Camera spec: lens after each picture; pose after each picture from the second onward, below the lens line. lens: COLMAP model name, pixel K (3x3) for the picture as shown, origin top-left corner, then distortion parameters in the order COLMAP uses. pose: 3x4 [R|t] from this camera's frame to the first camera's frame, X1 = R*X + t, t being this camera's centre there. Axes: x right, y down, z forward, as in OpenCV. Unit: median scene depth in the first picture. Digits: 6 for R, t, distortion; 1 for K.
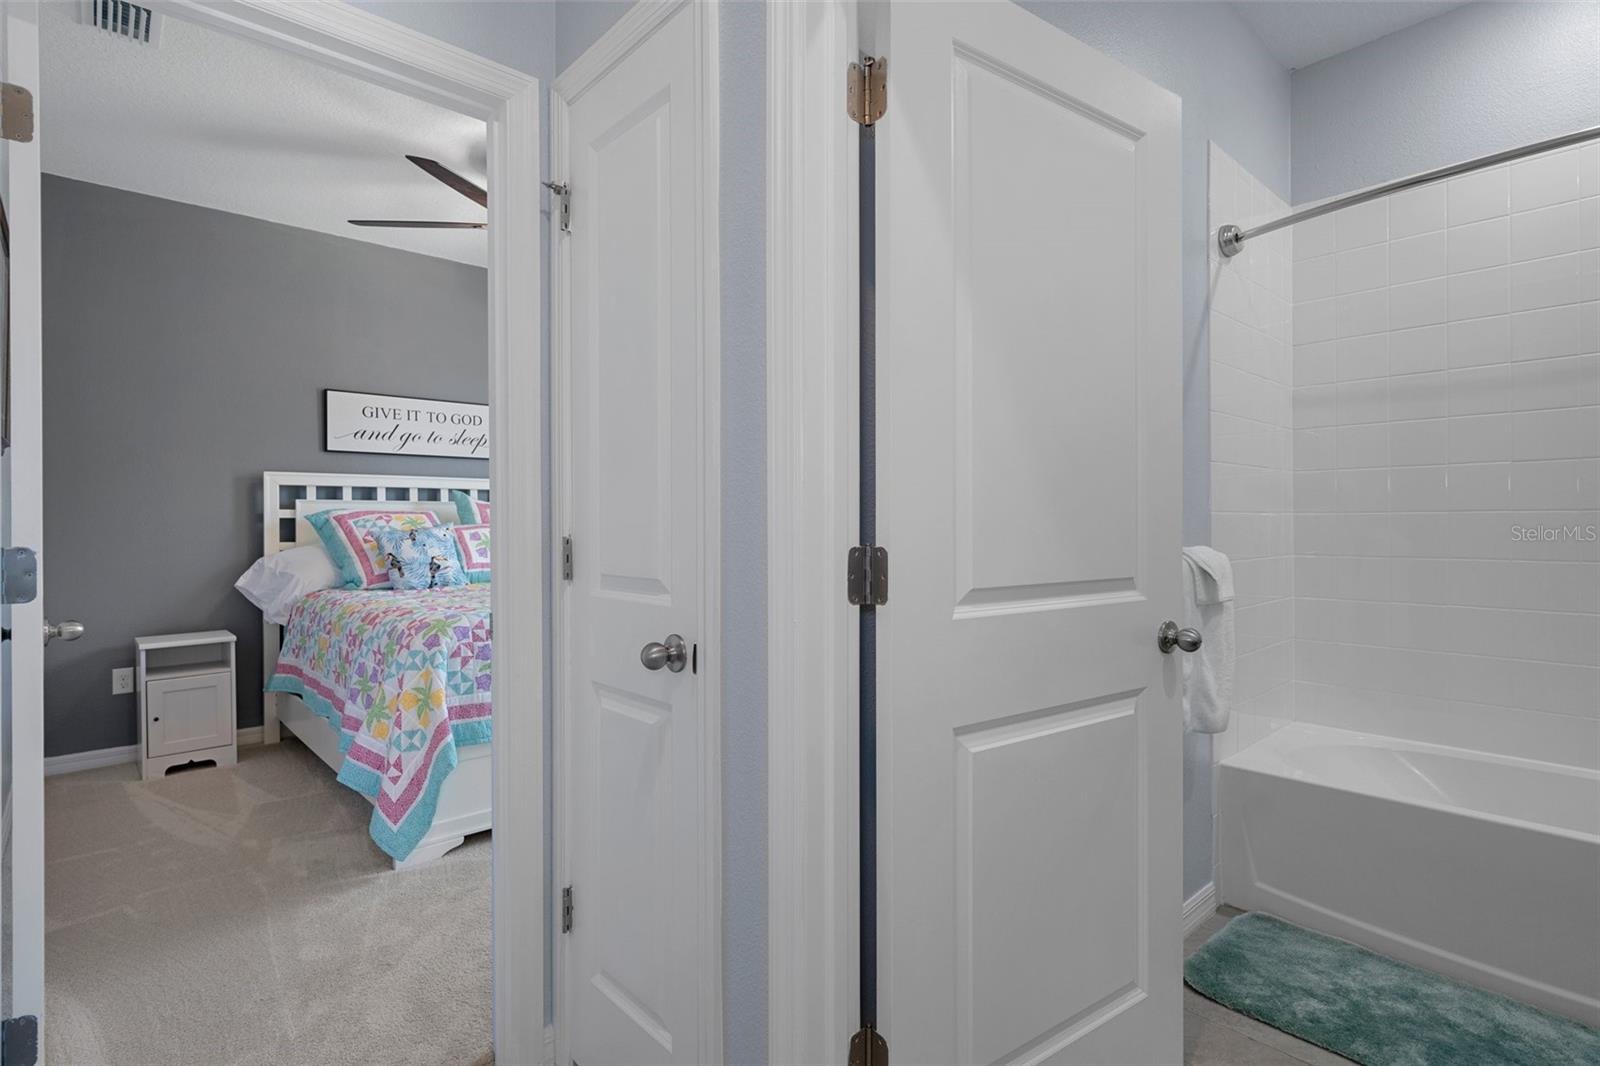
lens RADIAL K [[784.5, 0, 793.9], [0, 784.5, 527.4], [0, 0, 1]] dist [-0.003037, -0.000531]
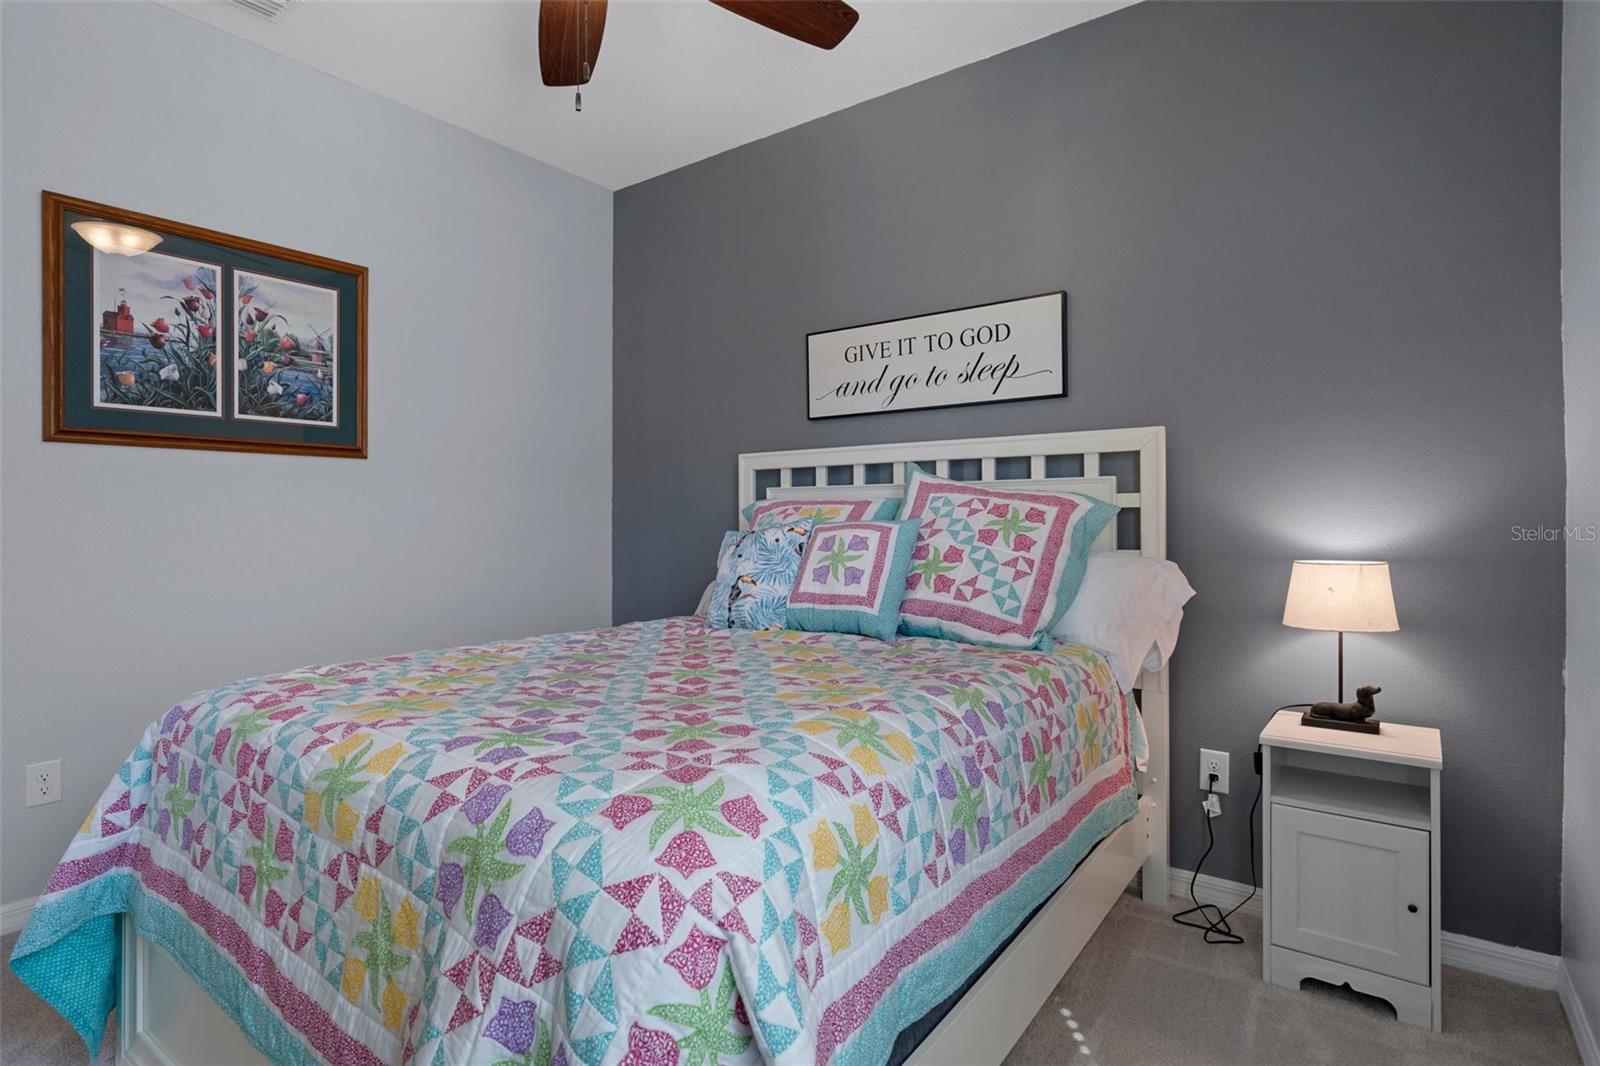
lens RADIAL K [[801.3, 0, 797.2], [0, 801.3, 509.4], [0, 0, 1]] dist [-0.000294, 0.000844]
pose [[0.203177, -0.011125, -0.979079, 0.135330], [-0.007251, 0.999891, -0.012866, -0.004748], [0.979115, 0.009713, 0.203075, 0.885732]]
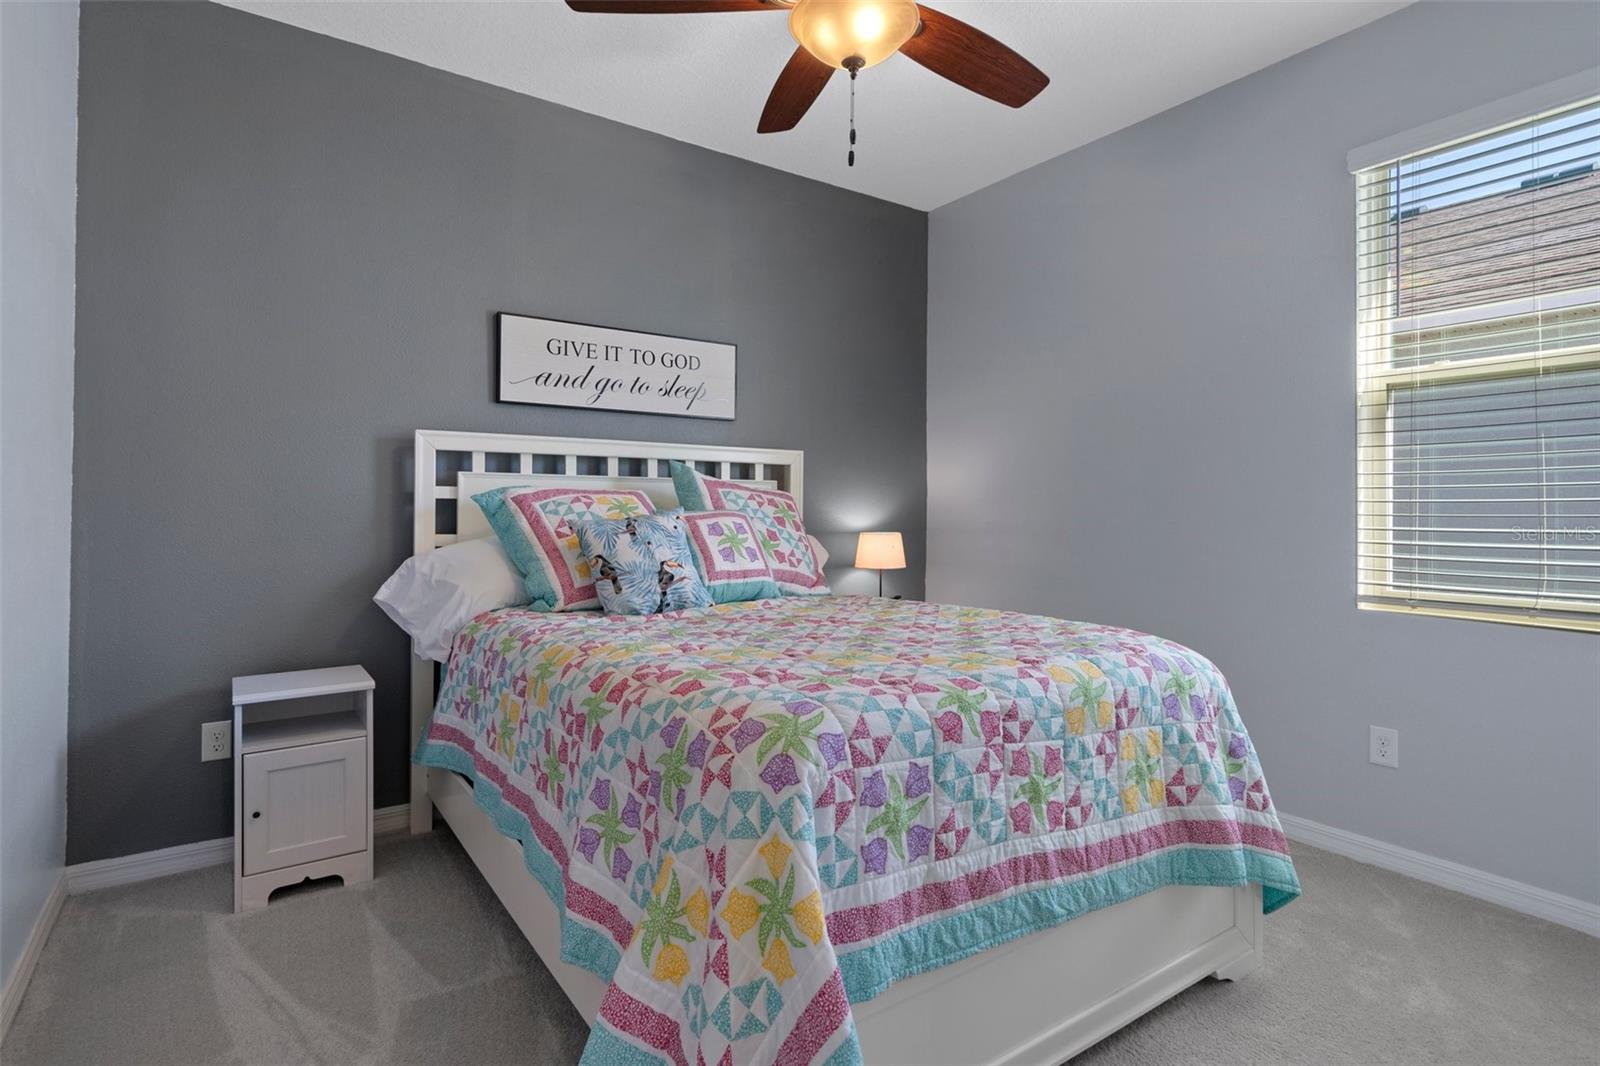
lens RADIAL K [[801.3, 0, 797.2], [0, 801.3, 509.4], [0, 0, 1]] dist [-0.000294, 0.000844]
pose [[0.991597, 0.009992, -0.128981, -0.258991], [-0.010767, 0.999928, -0.005311, -0.002486], [0.128919, 0.006655, 0.991633, 0.355918]]
